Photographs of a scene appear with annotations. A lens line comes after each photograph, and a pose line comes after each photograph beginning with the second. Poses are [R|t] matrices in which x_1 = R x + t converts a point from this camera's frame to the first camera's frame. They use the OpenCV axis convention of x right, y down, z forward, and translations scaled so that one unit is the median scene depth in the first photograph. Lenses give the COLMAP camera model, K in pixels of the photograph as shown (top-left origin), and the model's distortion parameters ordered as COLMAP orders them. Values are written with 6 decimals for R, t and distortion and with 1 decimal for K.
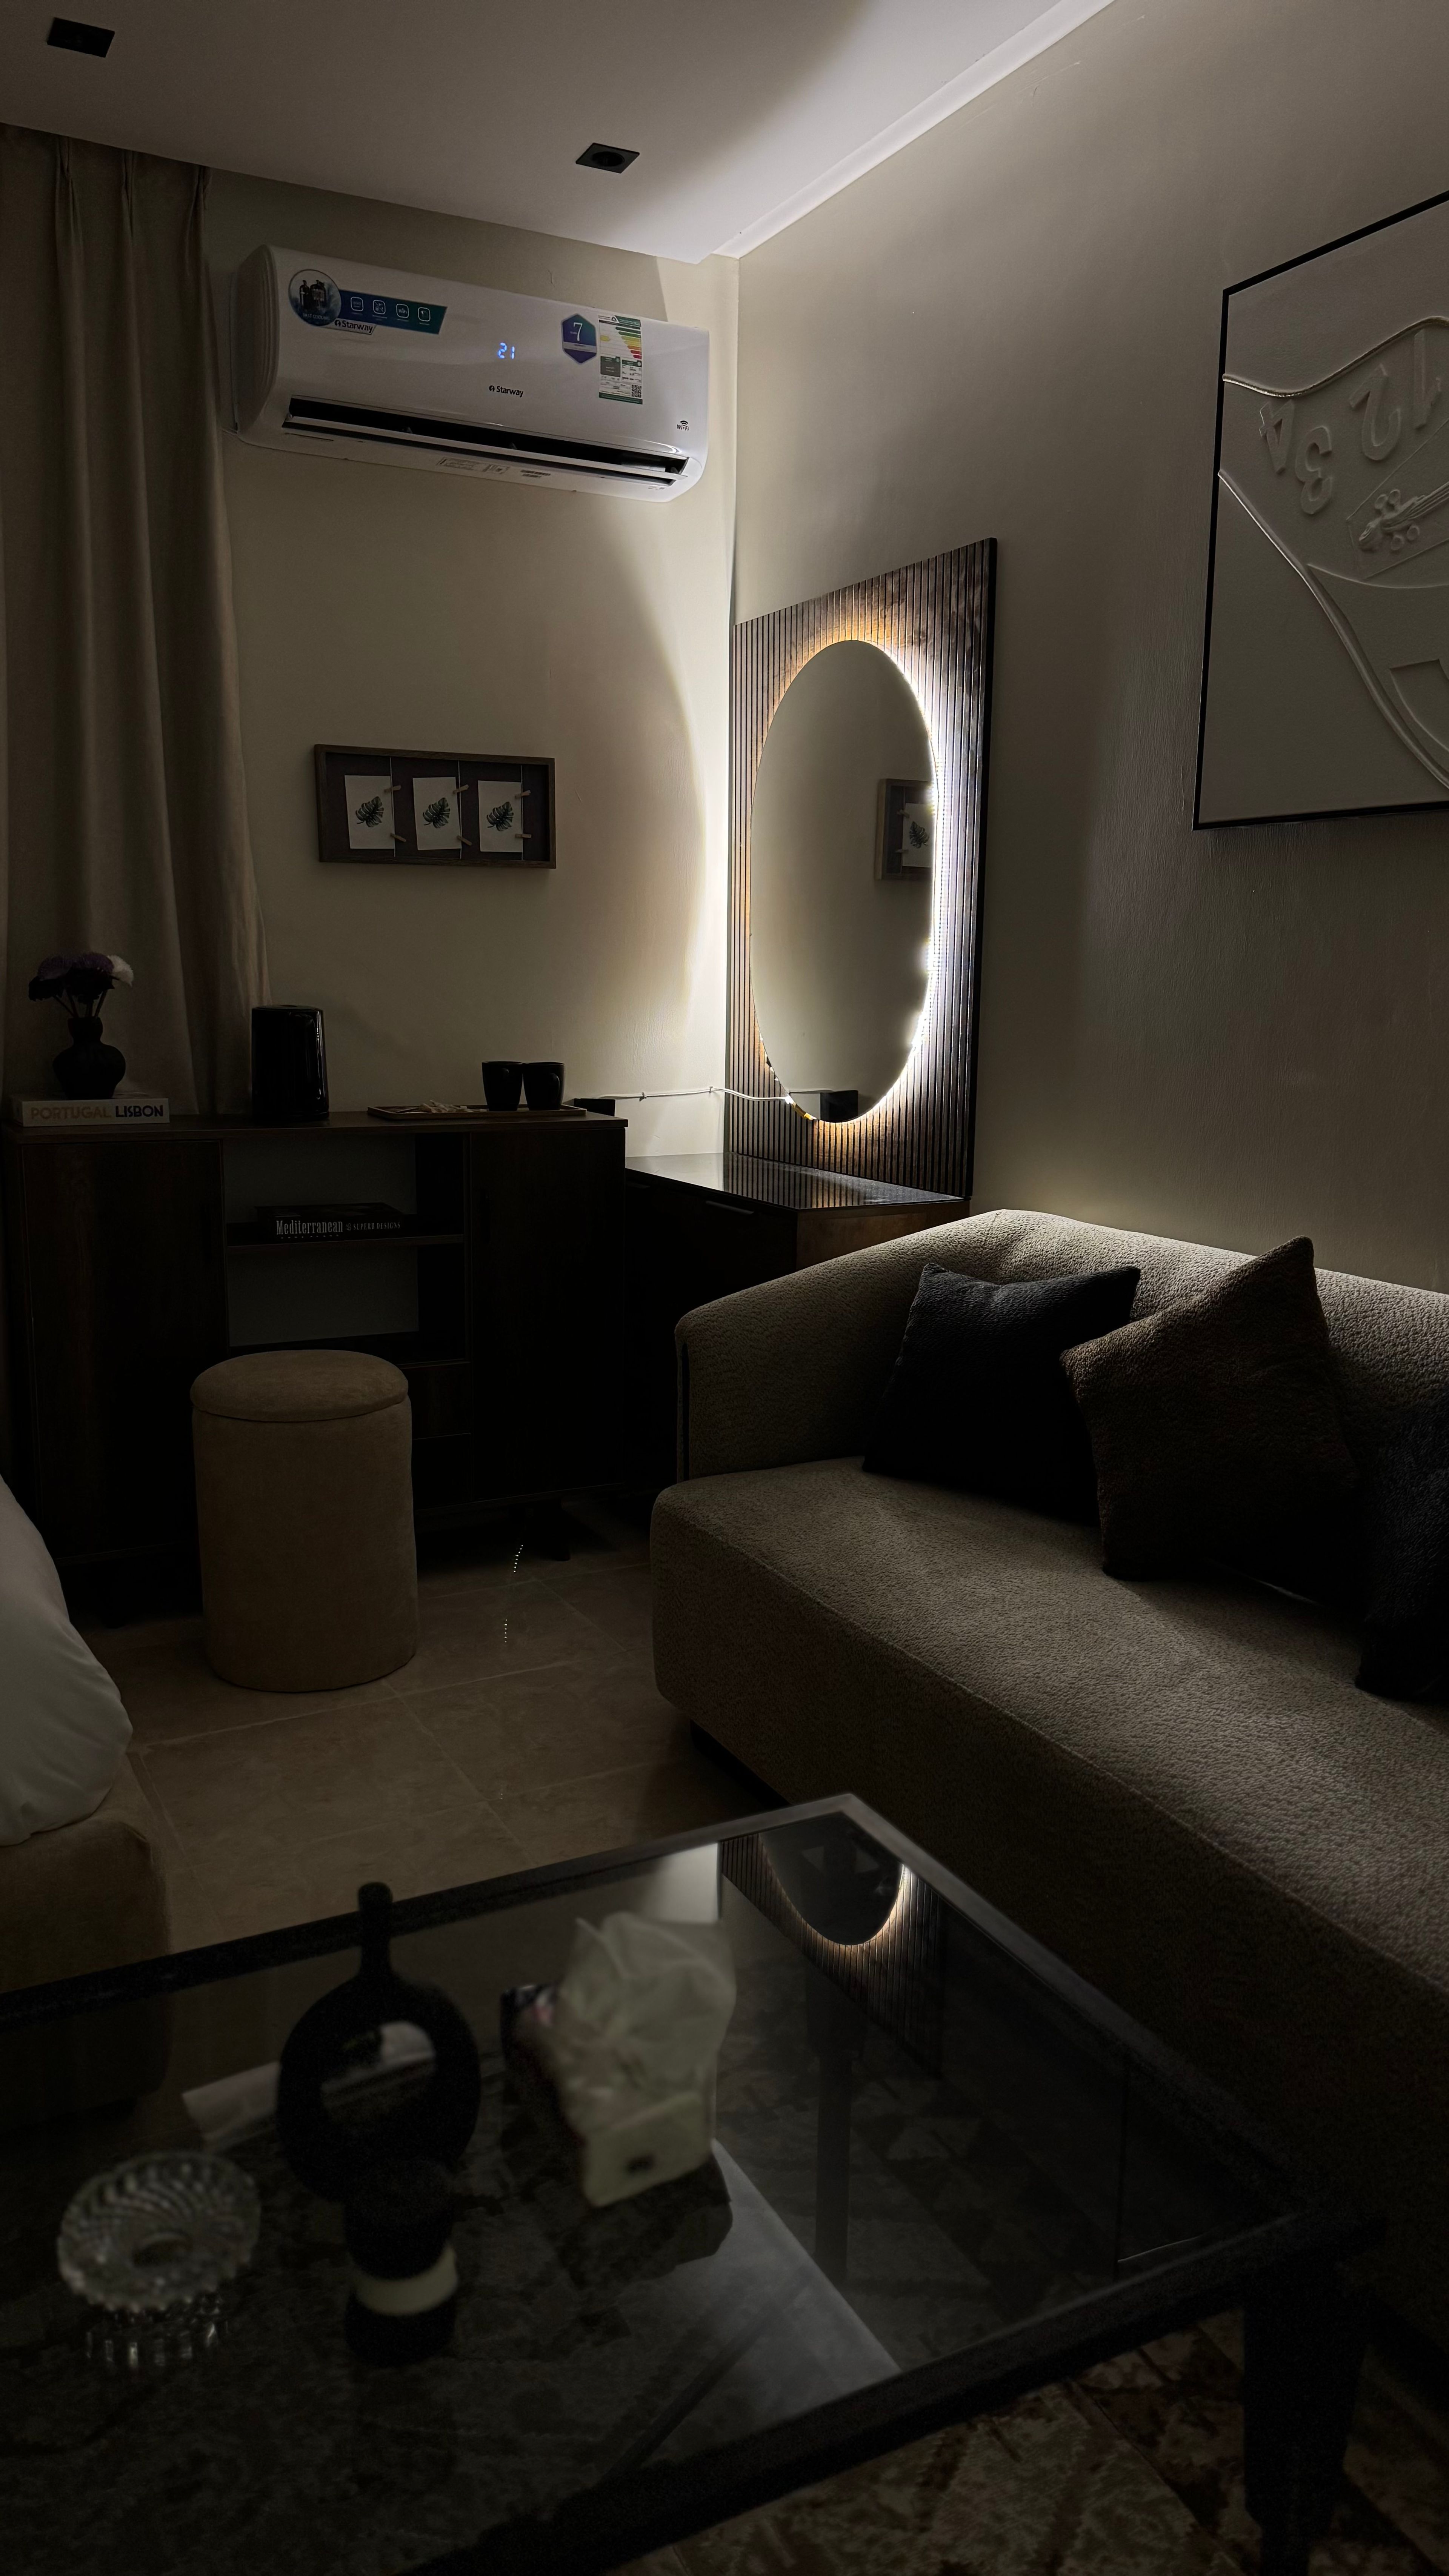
lens RADIAL K [[1824.6, 0, 713.3], [0, 1824.6, 1291.1], [0, 0, 1]] dist [0.068072, -0.087292]
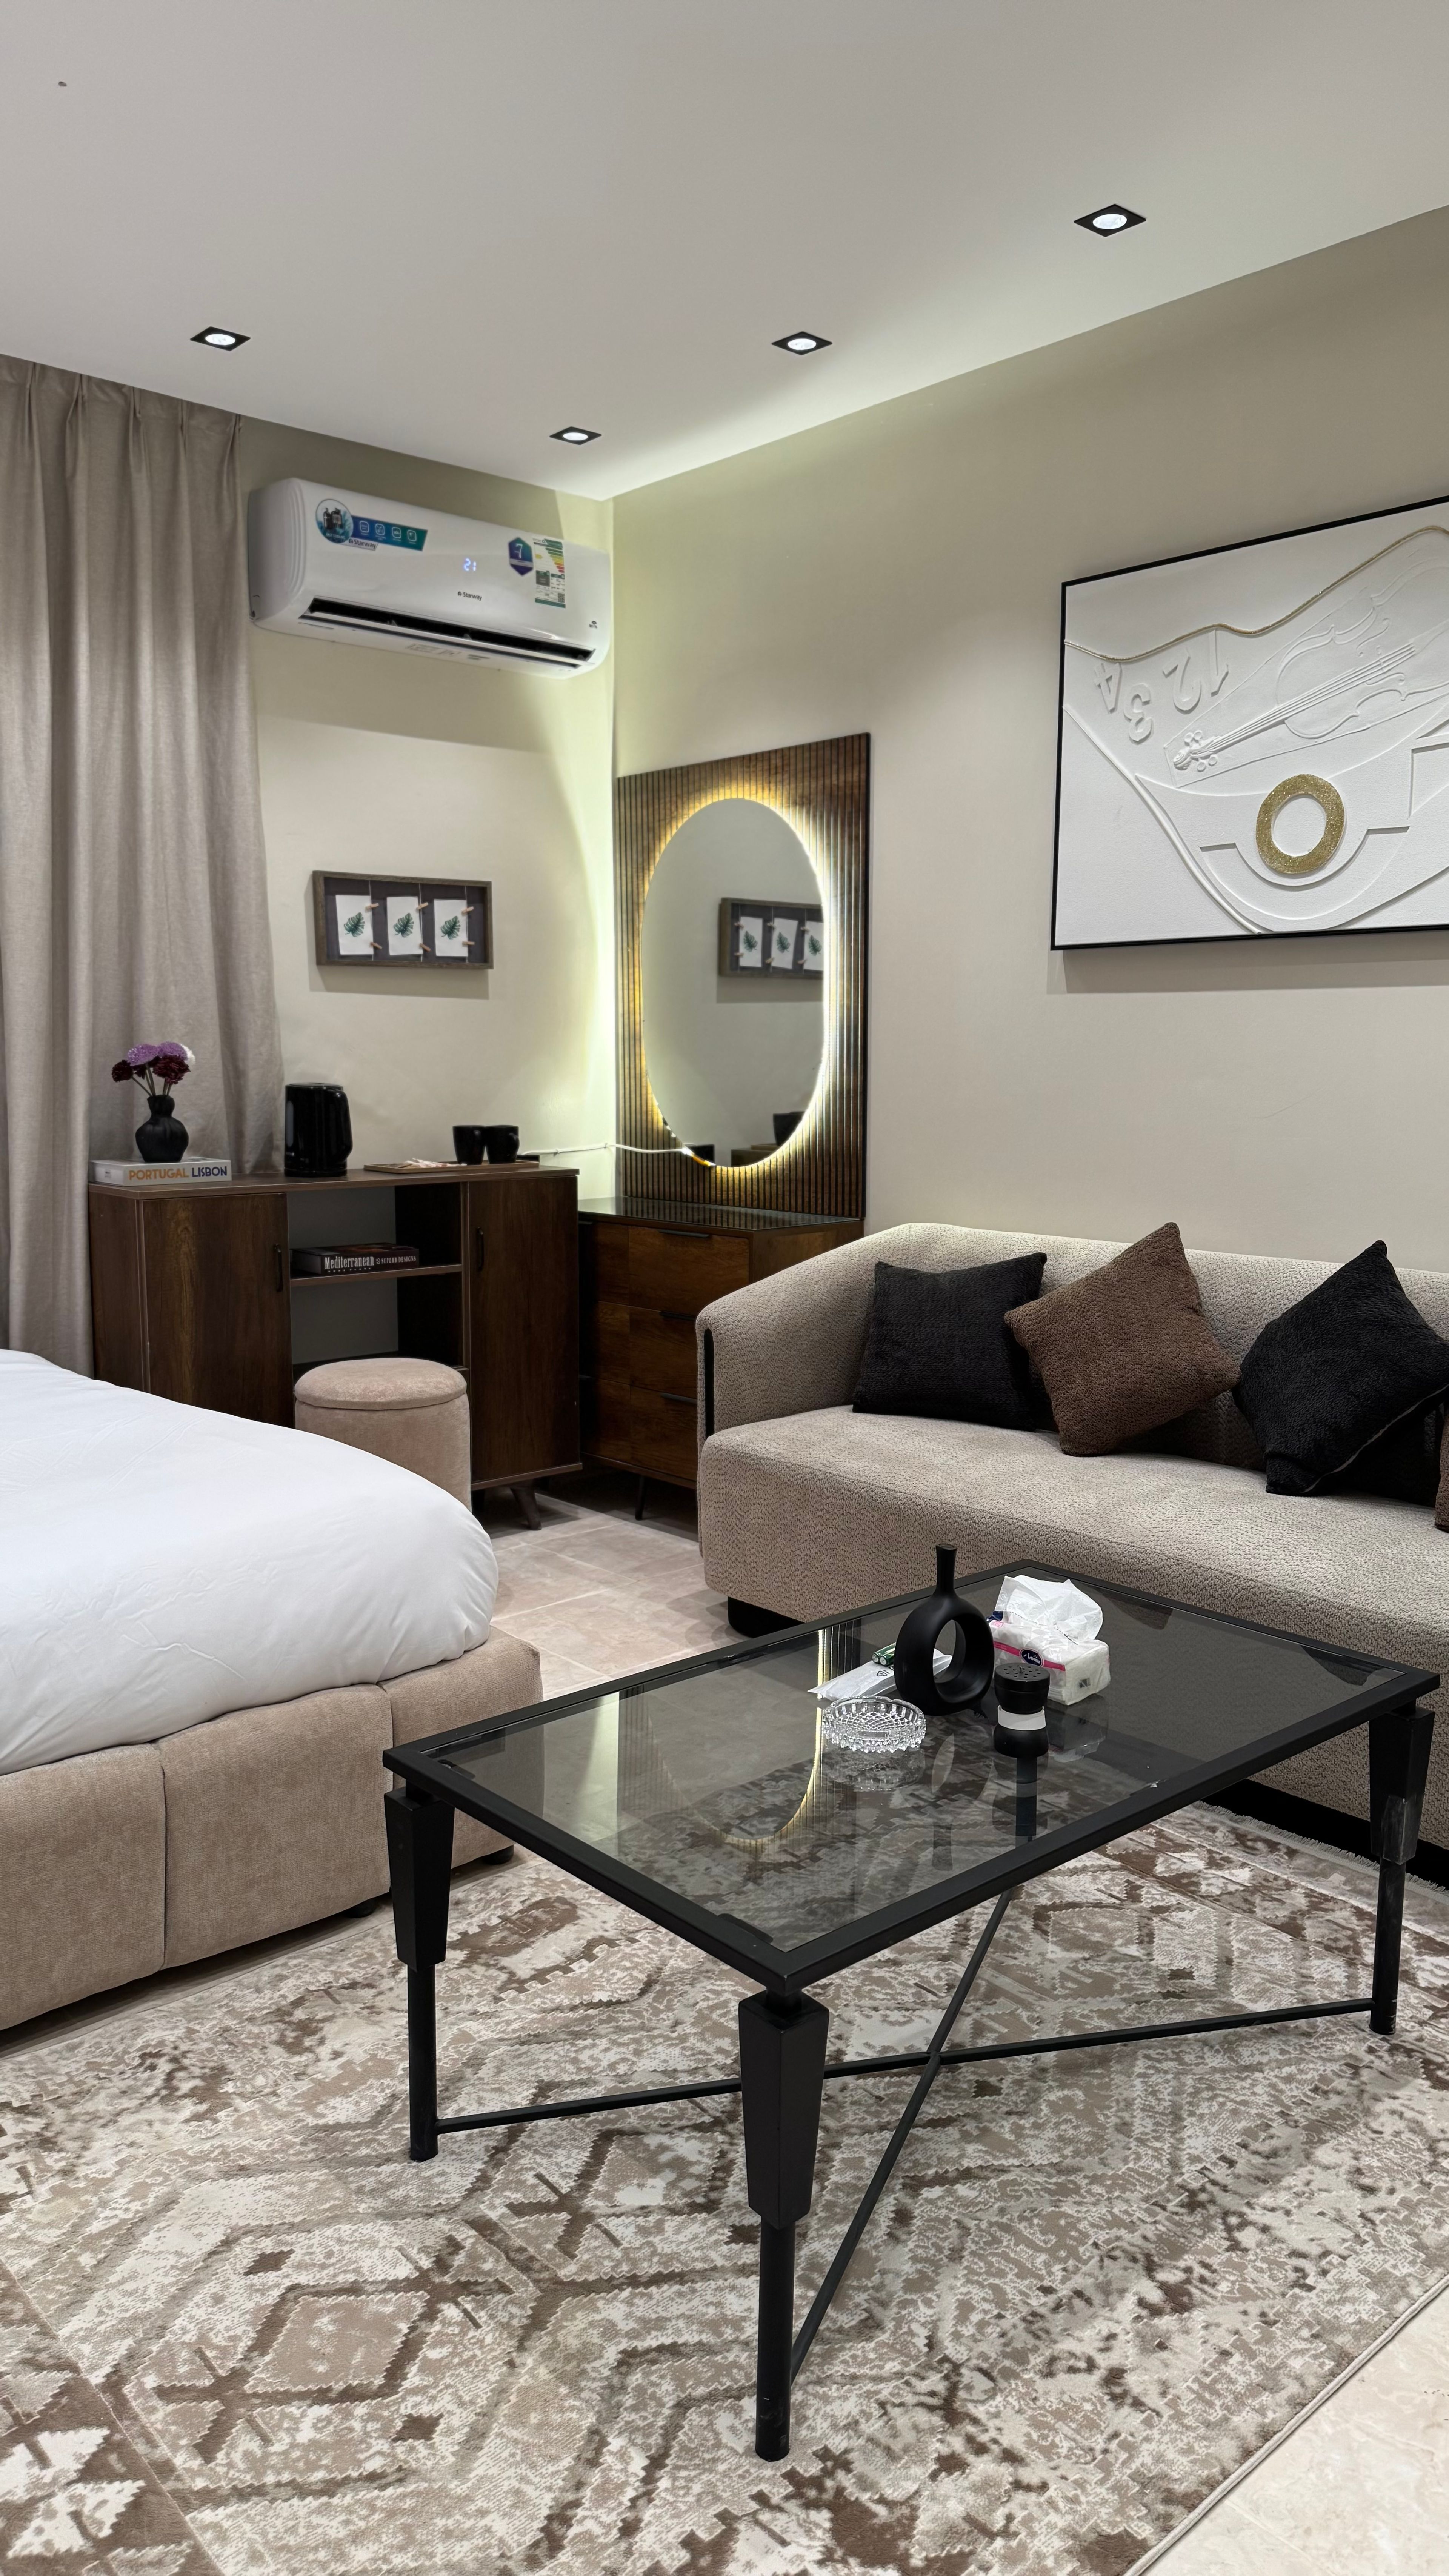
lens RADIAL K [[1811.2, 0, 726.7], [0, 1811.2, 1290.4], [0, 0, 1]] dist [0.131165, -0.226605]
pose [[0.968716, -0.044425, 0.244162, -0.285777], [0.054408, 0.997930, -0.034291, 0.041111], [-0.242133, 0.046502, 0.969128, -0.252573]]
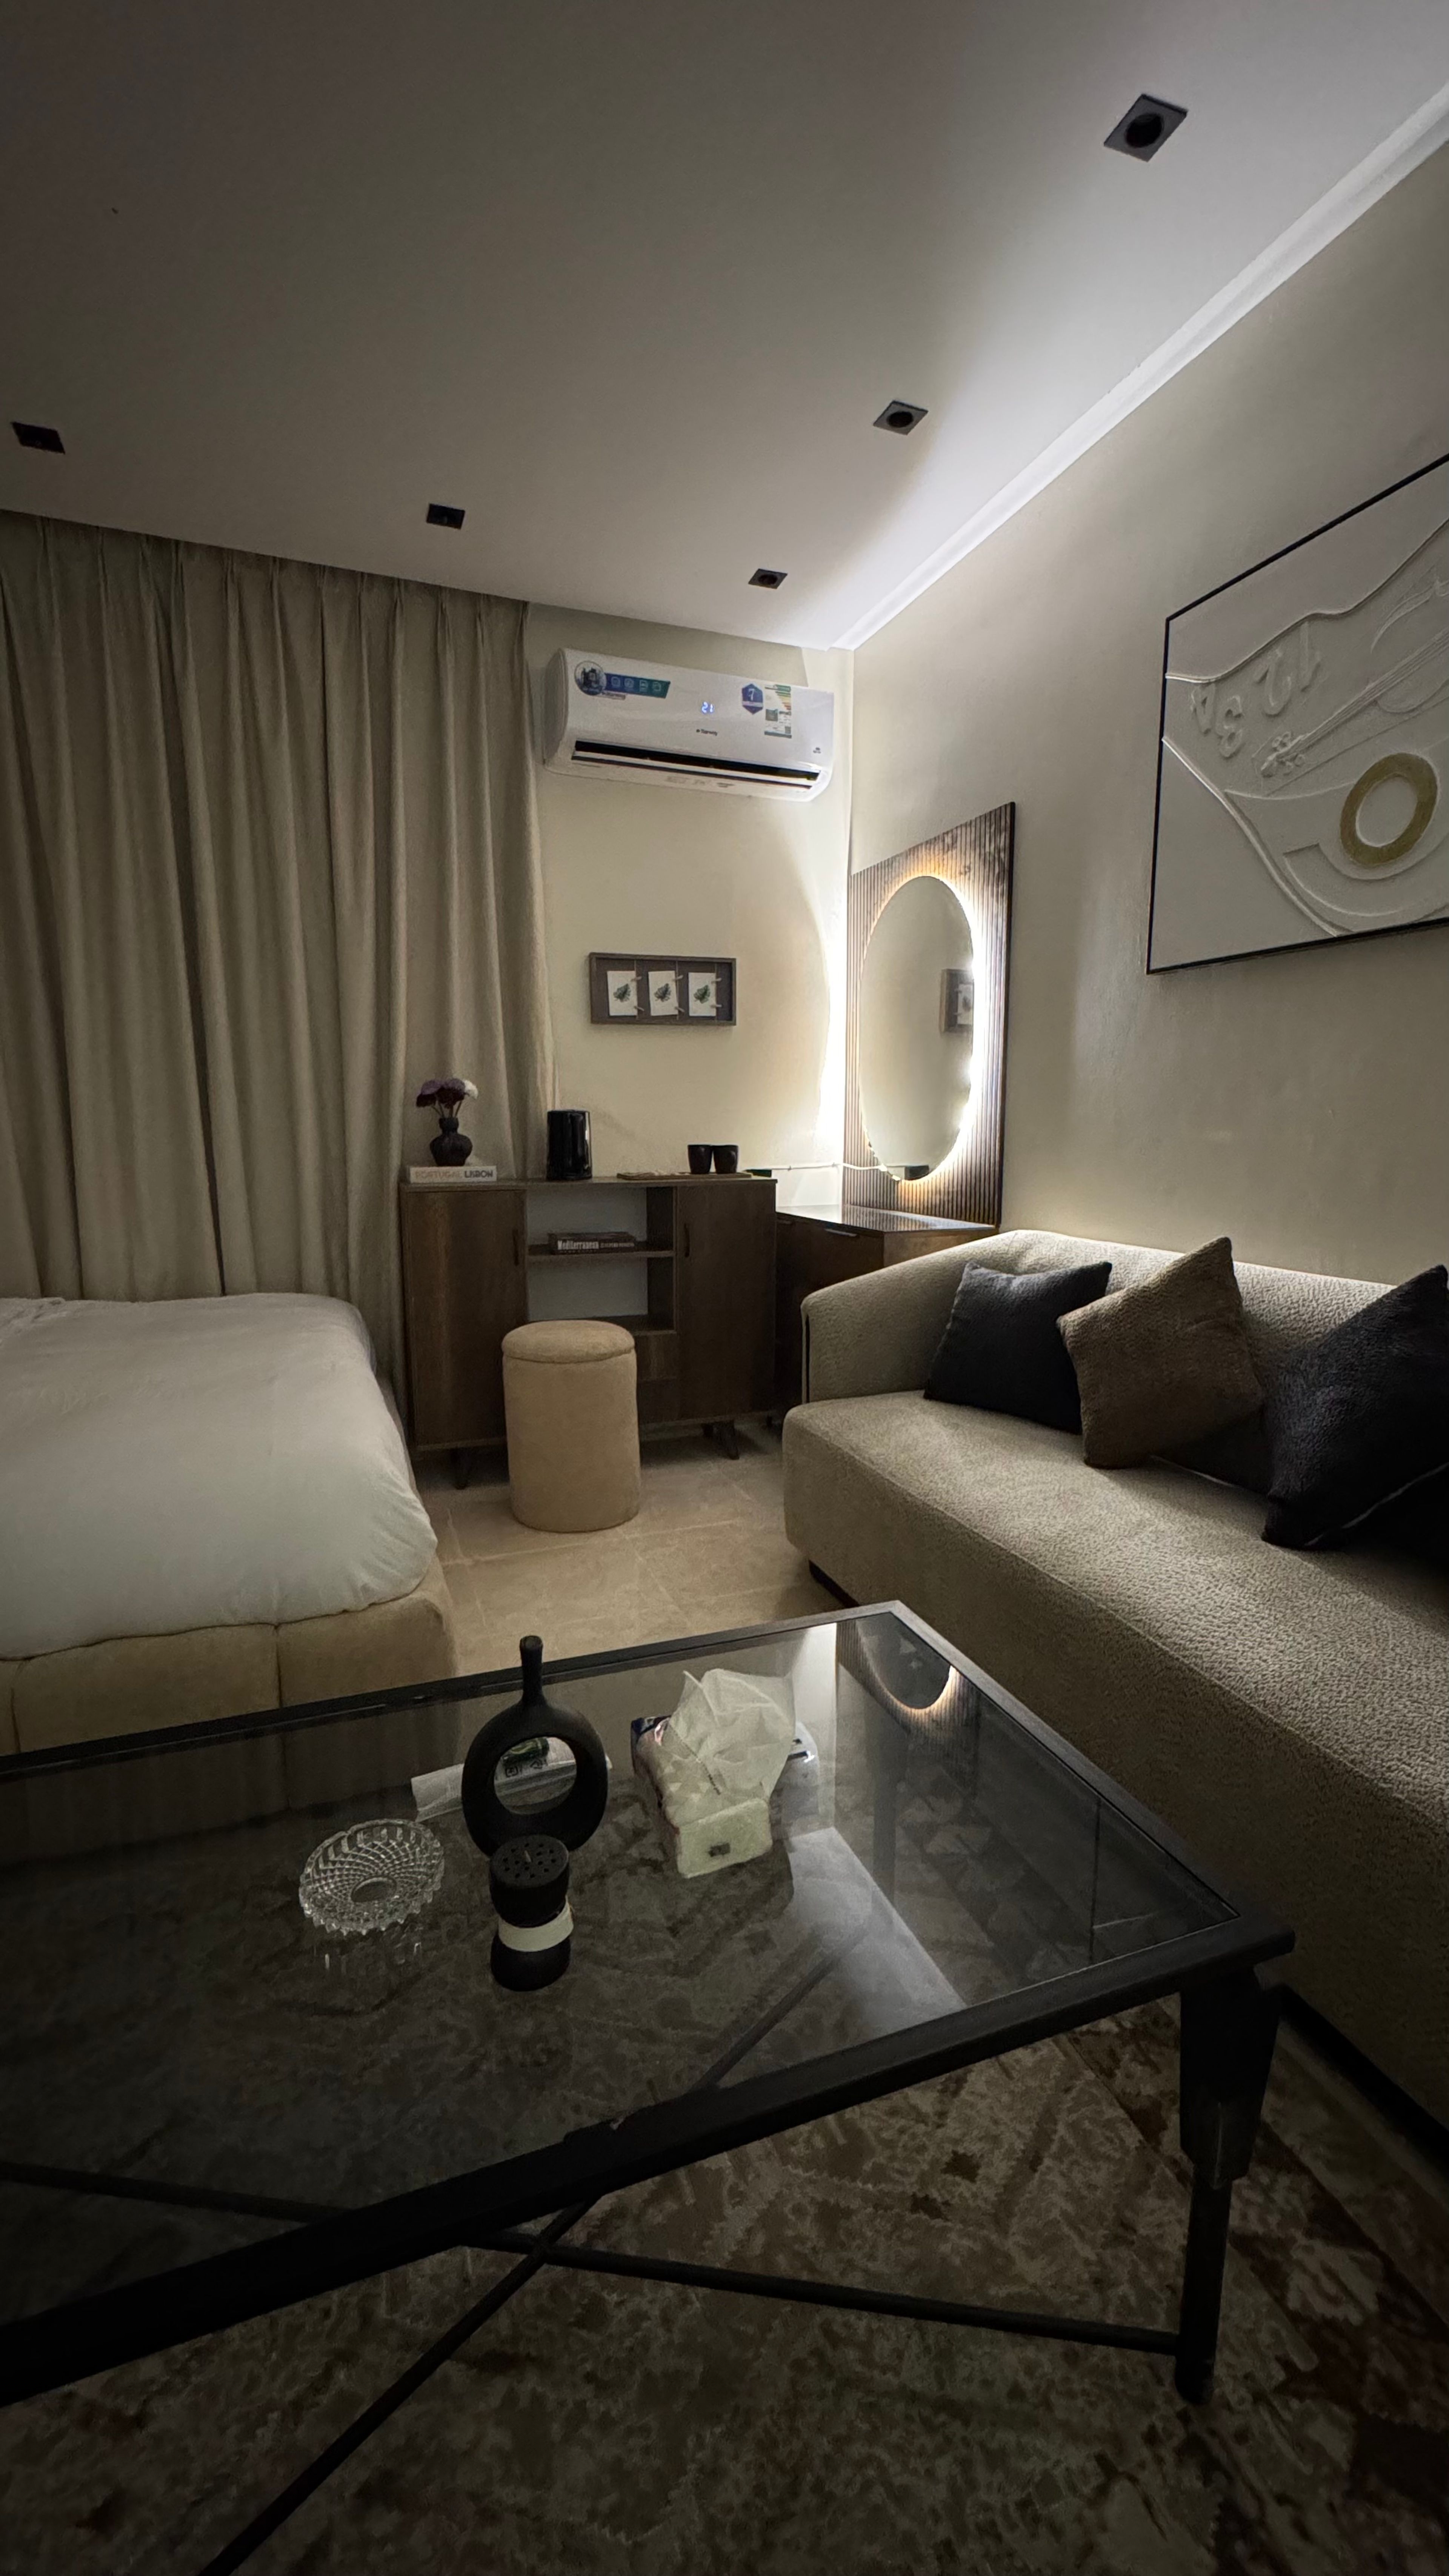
lens RADIAL K [[1087.6, 0, 725.0], [0, 1087.6, 1289.8], [0, 0, 1]] dist [0.001159, 0.000449]
pose [[0.993309, 0.008018, -0.115206, 0.018735], [-0.010820, 0.999660, -0.023716, 0.027342], [0.114977, 0.024803, 0.993058, 0.066951]]
